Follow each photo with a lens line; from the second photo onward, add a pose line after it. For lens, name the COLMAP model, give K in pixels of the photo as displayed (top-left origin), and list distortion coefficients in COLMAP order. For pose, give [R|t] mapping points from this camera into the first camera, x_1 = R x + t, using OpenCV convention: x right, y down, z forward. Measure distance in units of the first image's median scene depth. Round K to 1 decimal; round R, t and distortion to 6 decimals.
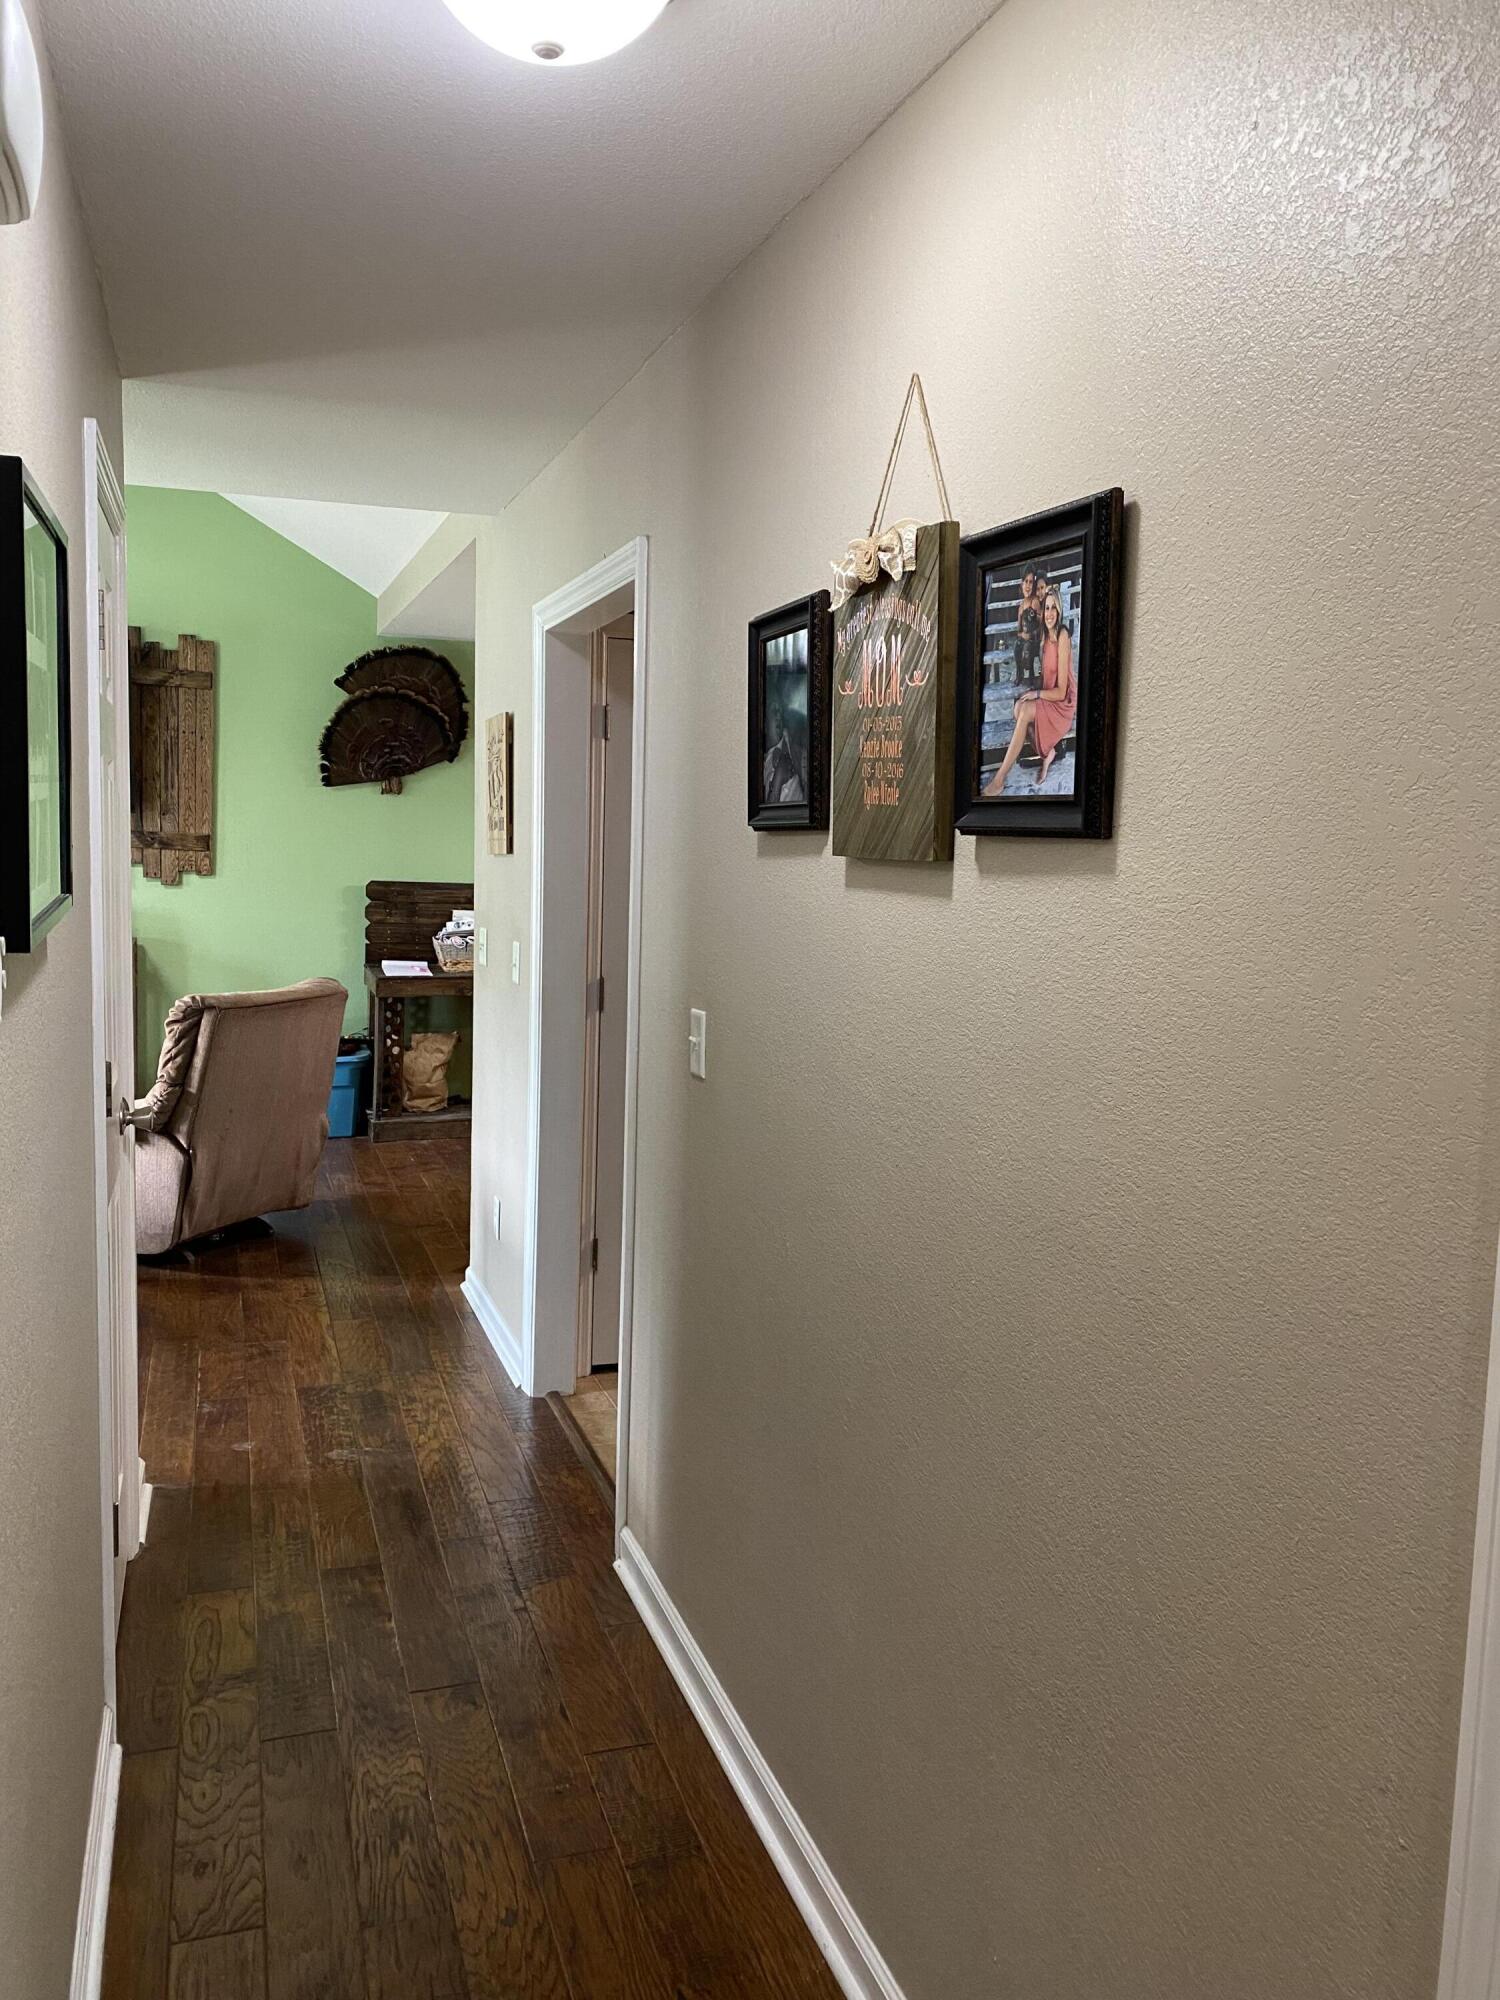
lens RADIAL K [[1519.8, 0, 752.9], [0, 1519.8, 1008.1], [0, 0, 1]] dist [0.135242, -0.243158]
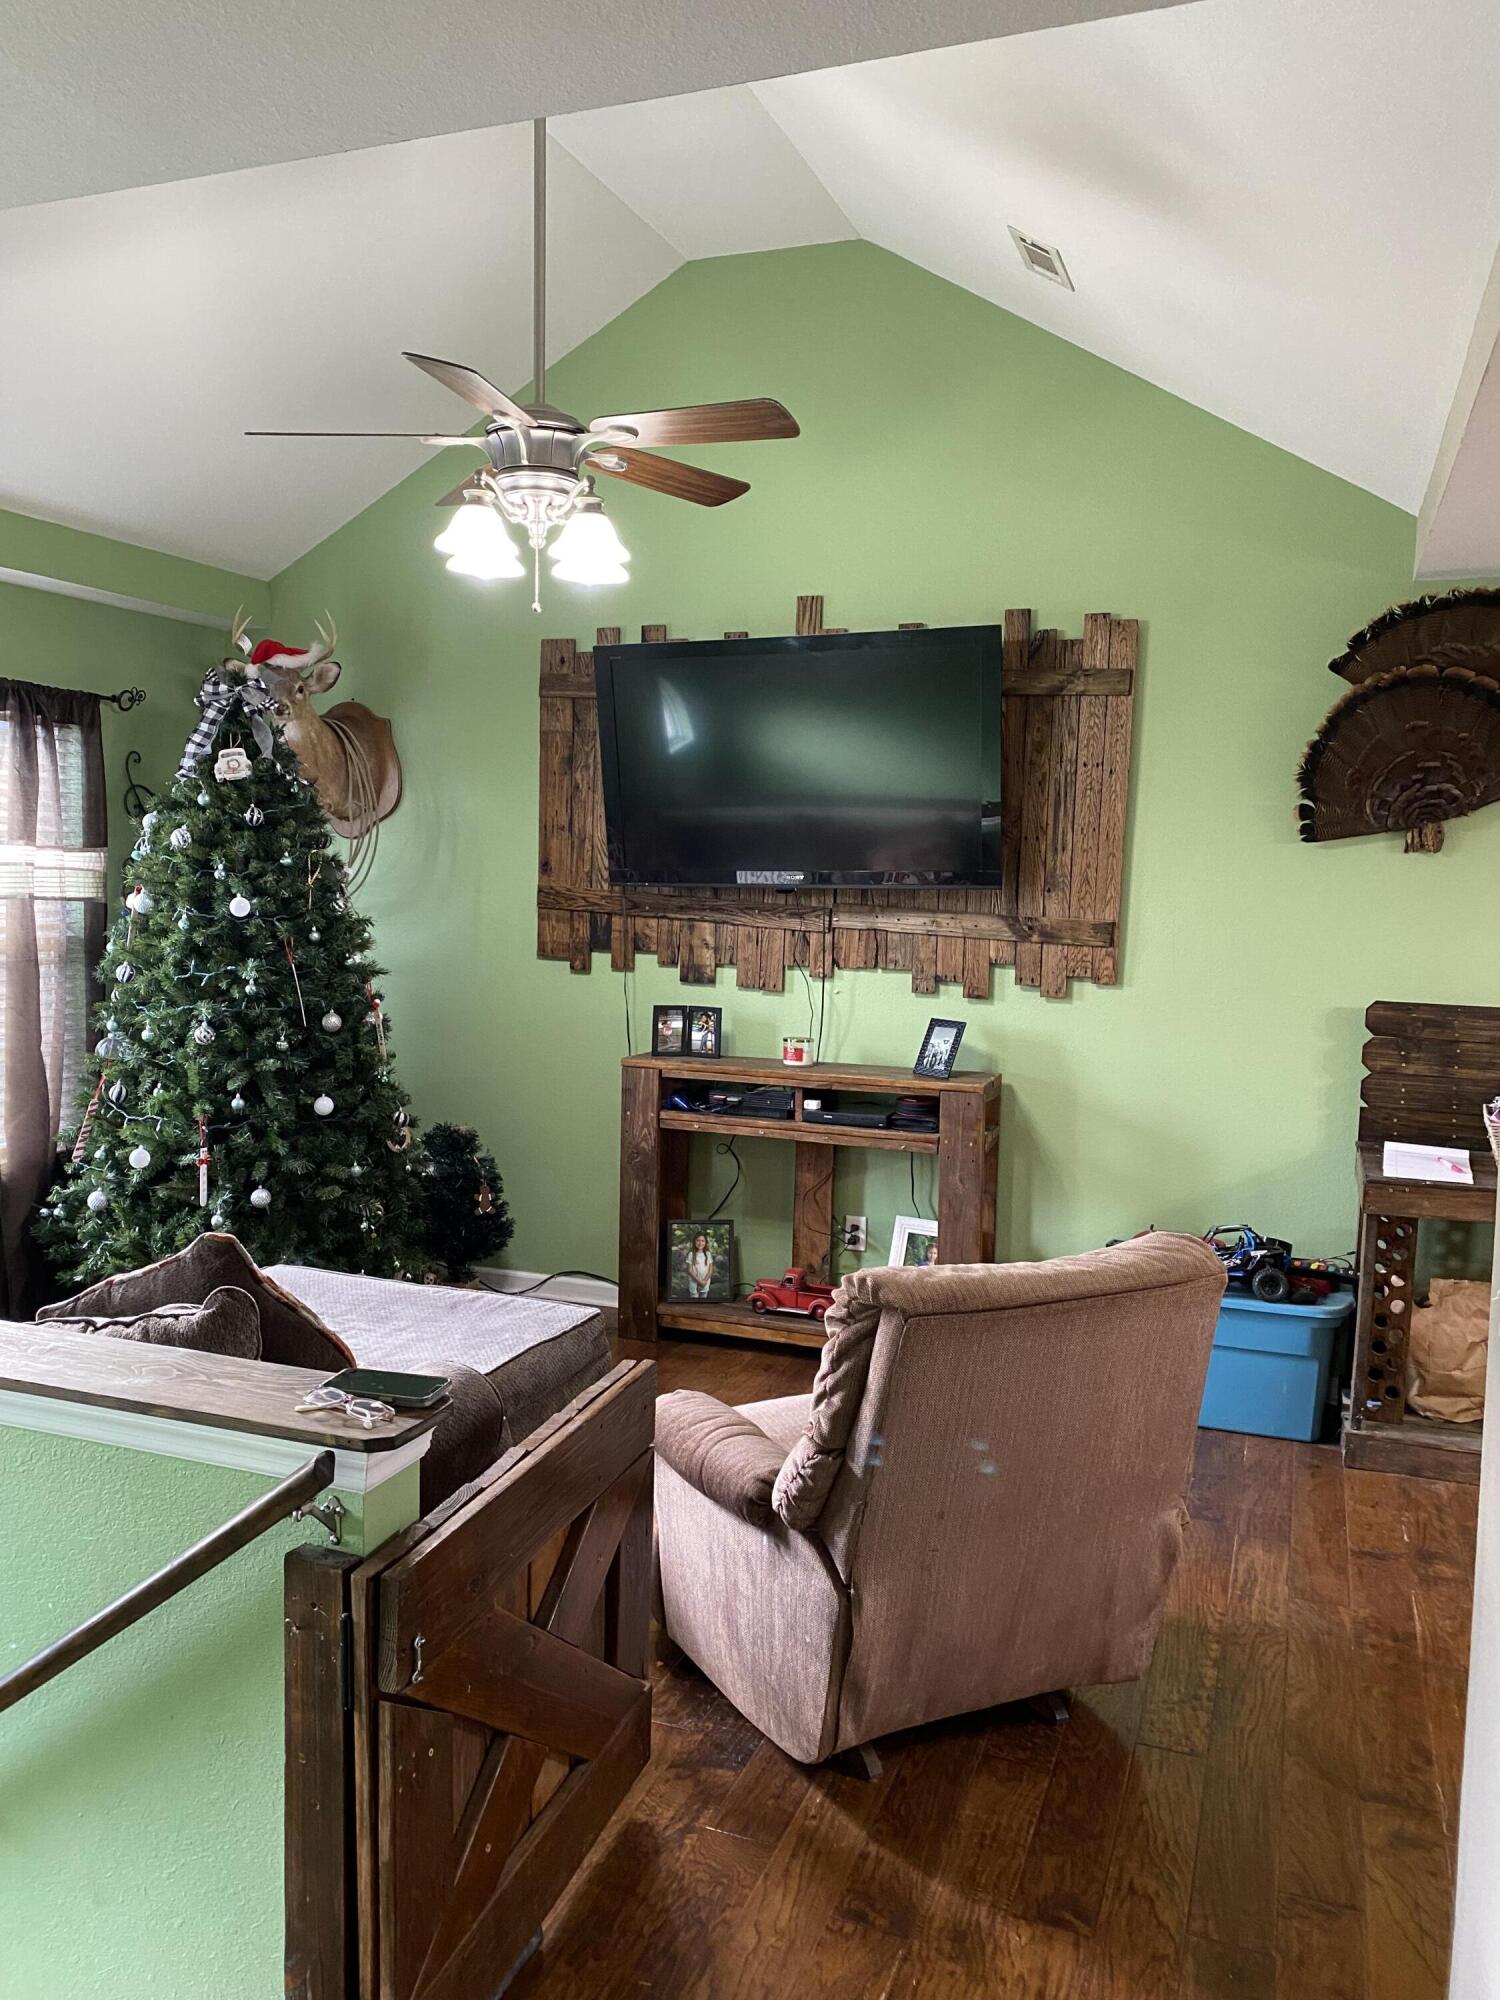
lens RADIAL K [[1504.2, 0, 746.3], [0, 1504.2, 983.9], [0, 0, 1]] dist [0.001688, -0.004816]
pose [[0.761310, 0.039180, -0.647203, -0.064060], [-0.075599, 0.996728, -0.028589, -0.057074], [0.643965, 0.070693, 0.761781, 0.425577]]
